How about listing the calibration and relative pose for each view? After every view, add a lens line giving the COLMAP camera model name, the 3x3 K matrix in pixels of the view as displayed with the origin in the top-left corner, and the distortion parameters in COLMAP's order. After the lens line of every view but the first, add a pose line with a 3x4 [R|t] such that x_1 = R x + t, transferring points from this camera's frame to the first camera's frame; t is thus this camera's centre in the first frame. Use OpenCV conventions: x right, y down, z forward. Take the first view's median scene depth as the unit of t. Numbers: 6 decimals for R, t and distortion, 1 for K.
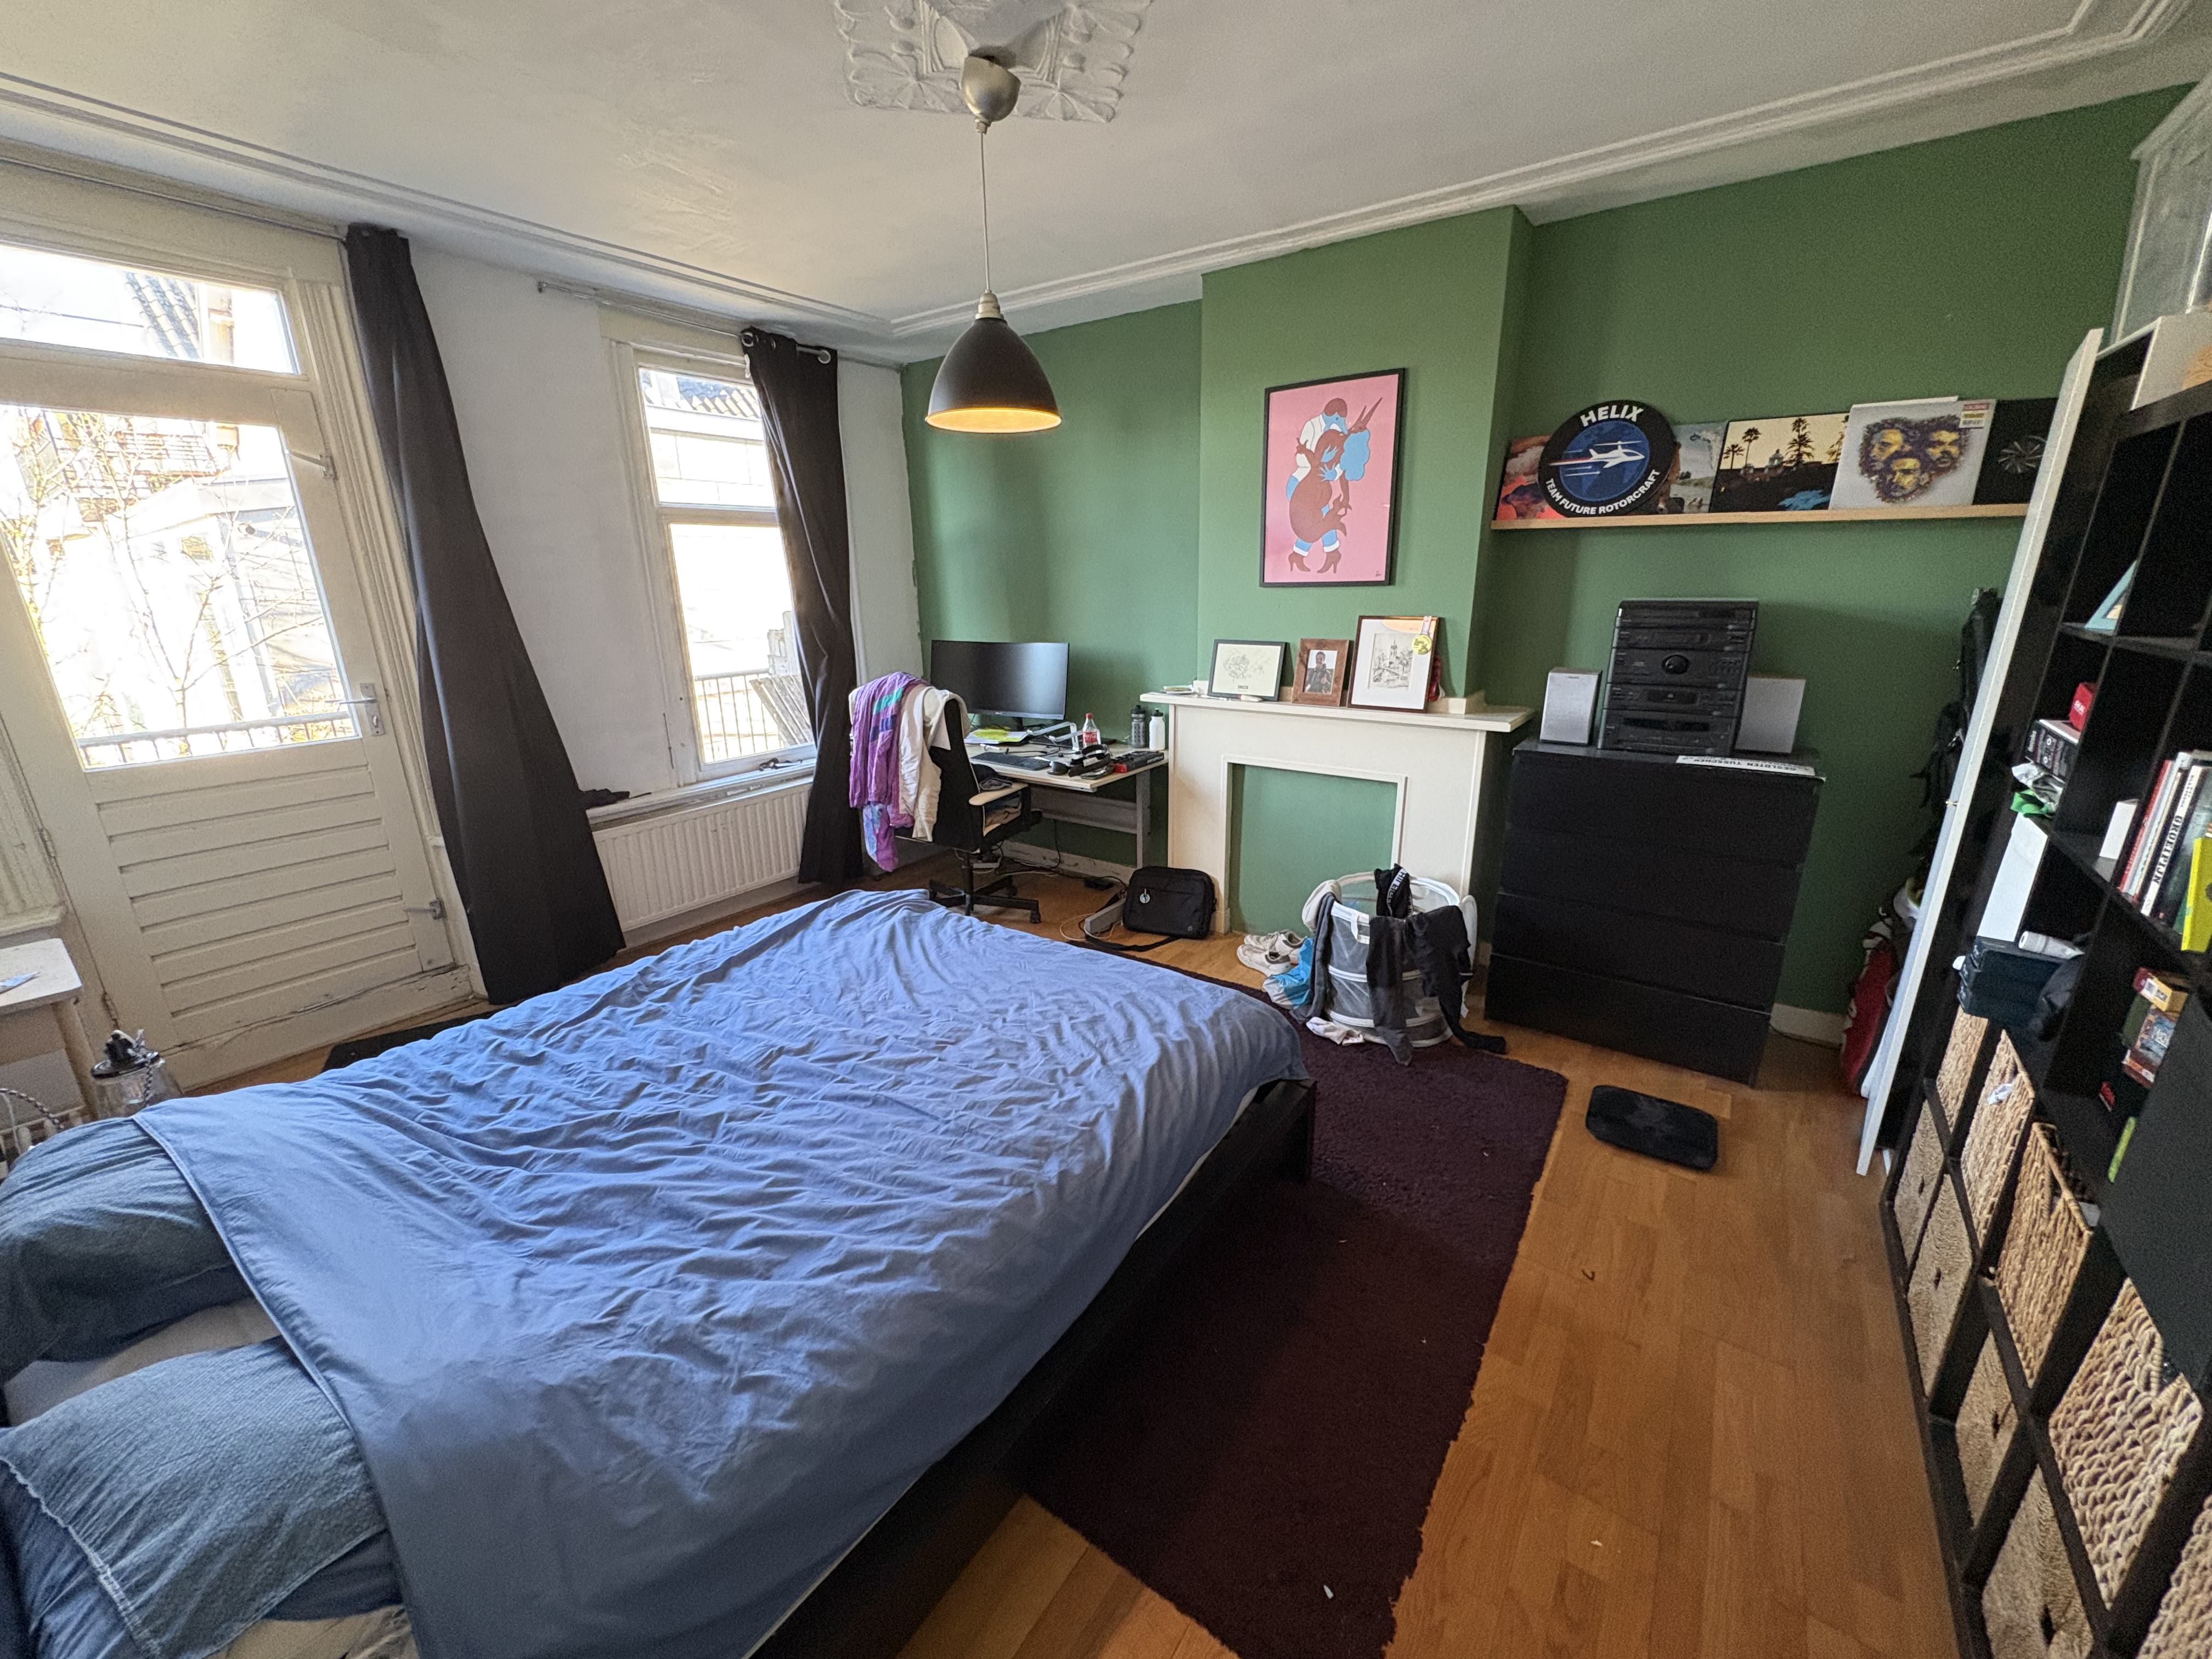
lens RADIAL K [[882.2, 0, 1106.0], [0, 882.2, 829.5], [0, 0, 1]] dist [-0.001751, -0.000022]
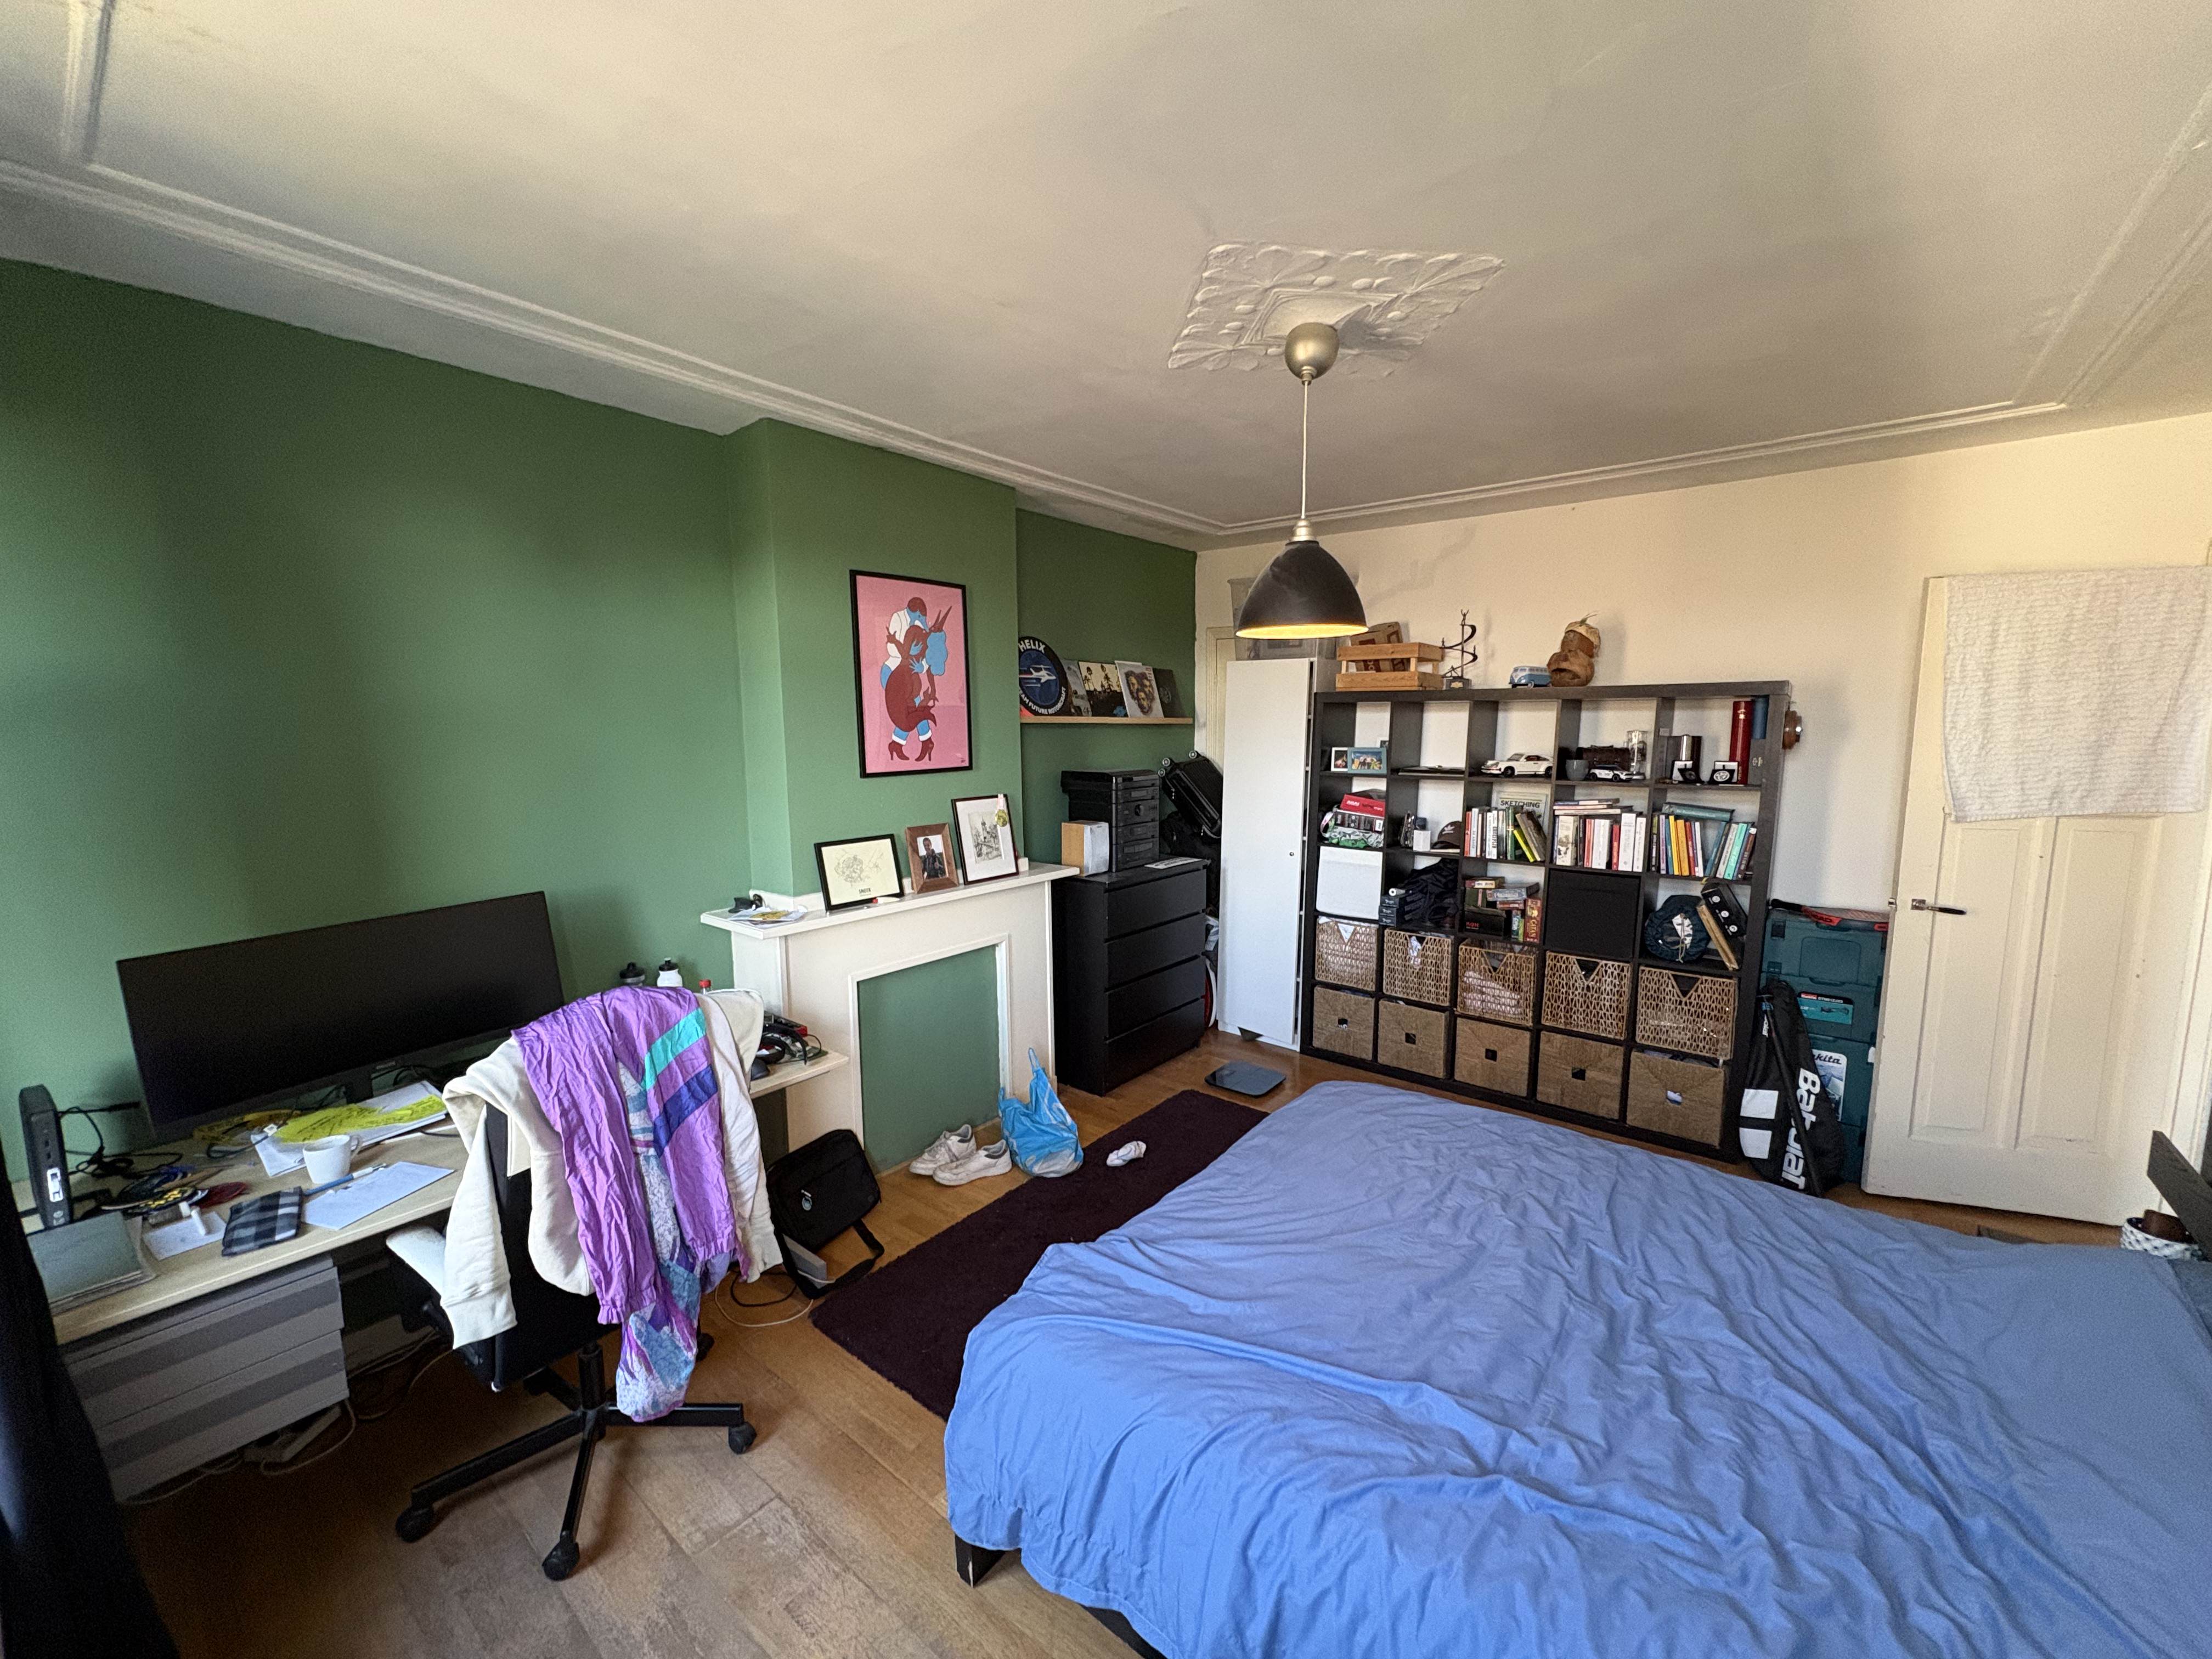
lens RADIAL K [[882.2, 0, 1106.0], [0, 882.2, 829.5], [0, 0, 1]] dist [-0.001751, -0.000022]
pose [[0.066210, -0.109732, 0.991754, -0.761450], [0.283467, 0.955051, 0.086747, -0.253264], [-0.956694, 0.275385, 0.094339, 0.754928]]
